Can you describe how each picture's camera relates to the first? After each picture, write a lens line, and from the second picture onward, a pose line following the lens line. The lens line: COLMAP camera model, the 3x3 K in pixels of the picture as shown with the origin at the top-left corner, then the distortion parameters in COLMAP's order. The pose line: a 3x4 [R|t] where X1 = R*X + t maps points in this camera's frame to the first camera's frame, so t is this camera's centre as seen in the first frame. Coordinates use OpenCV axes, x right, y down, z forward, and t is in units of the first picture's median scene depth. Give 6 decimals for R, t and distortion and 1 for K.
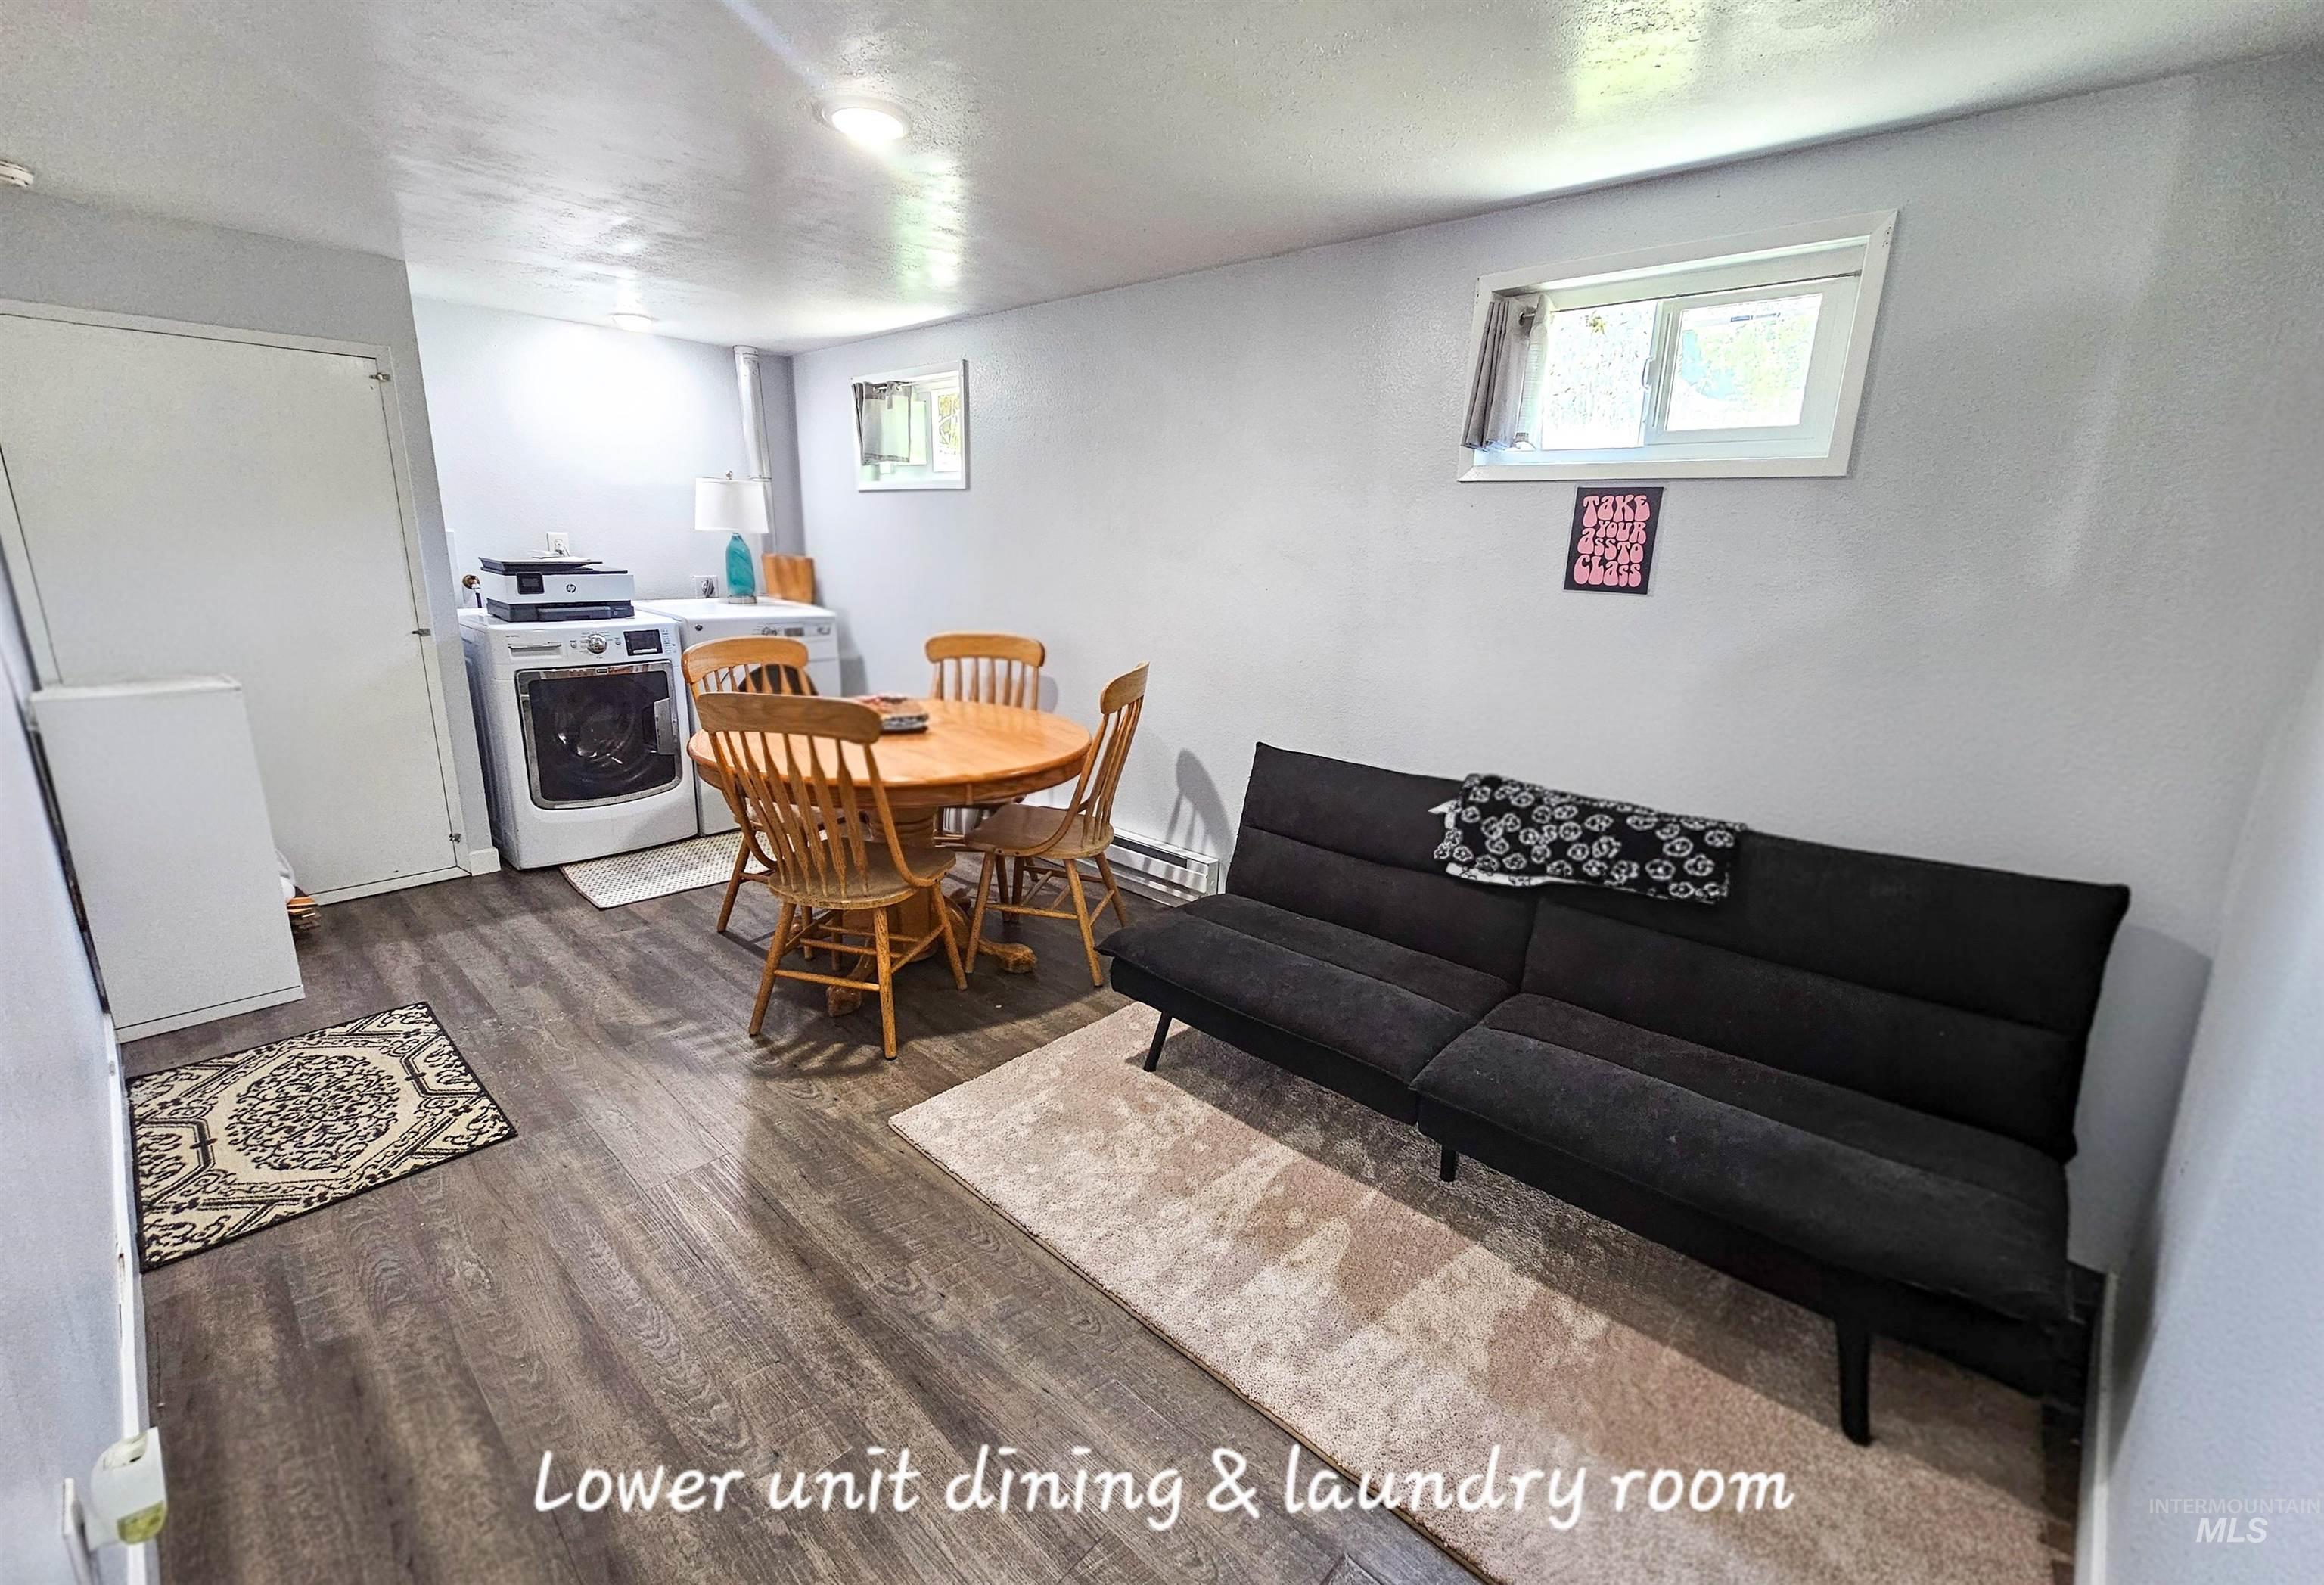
lens RADIAL K [[960.2, 0, 1162.0], [0, 960.2, 792.5], [0, 0, 1]] dist [-0.024028, 0.000150]
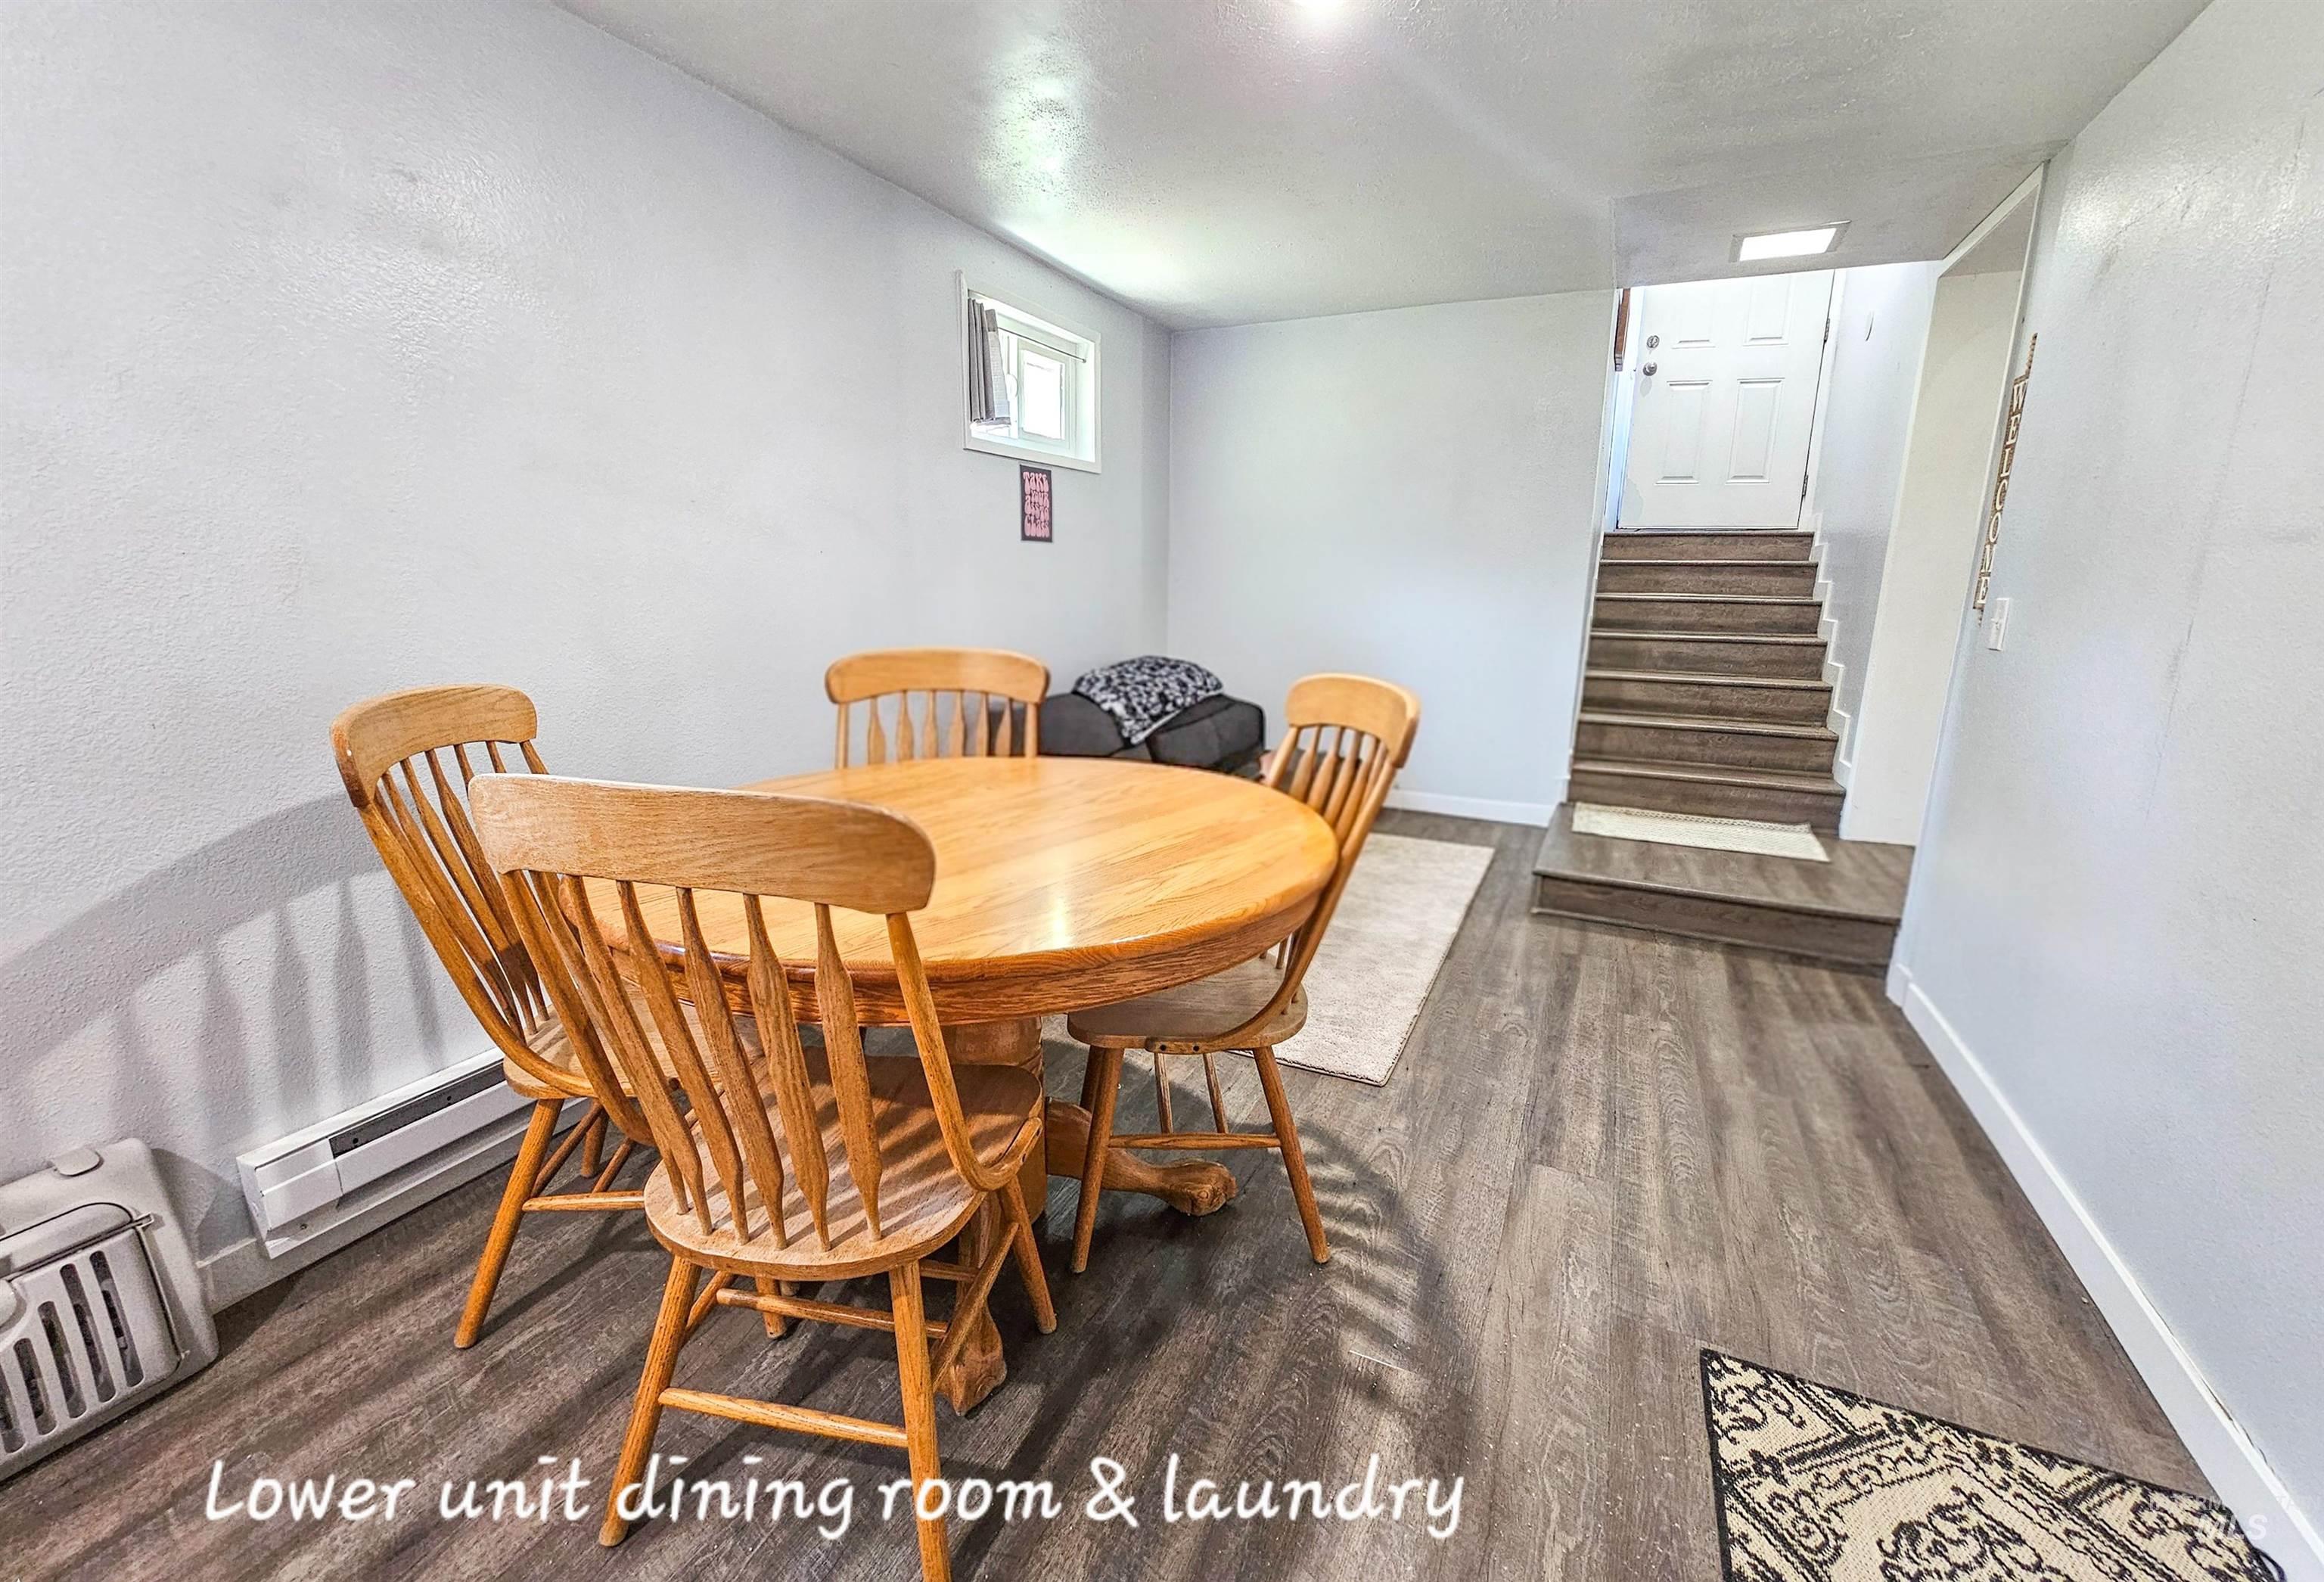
lens RADIAL K [[960.2, 0, 1162.0], [0, 960.2, 791.0], [0, 0, 1]] dist [-0.024028, 0.000150]
pose [[-0.300643, -0.243380, 0.922161, -1.025571], [0.225772, 0.921249, 0.316746, -0.288062], [-0.926629, 0.303425, -0.222019, 1.303827]]
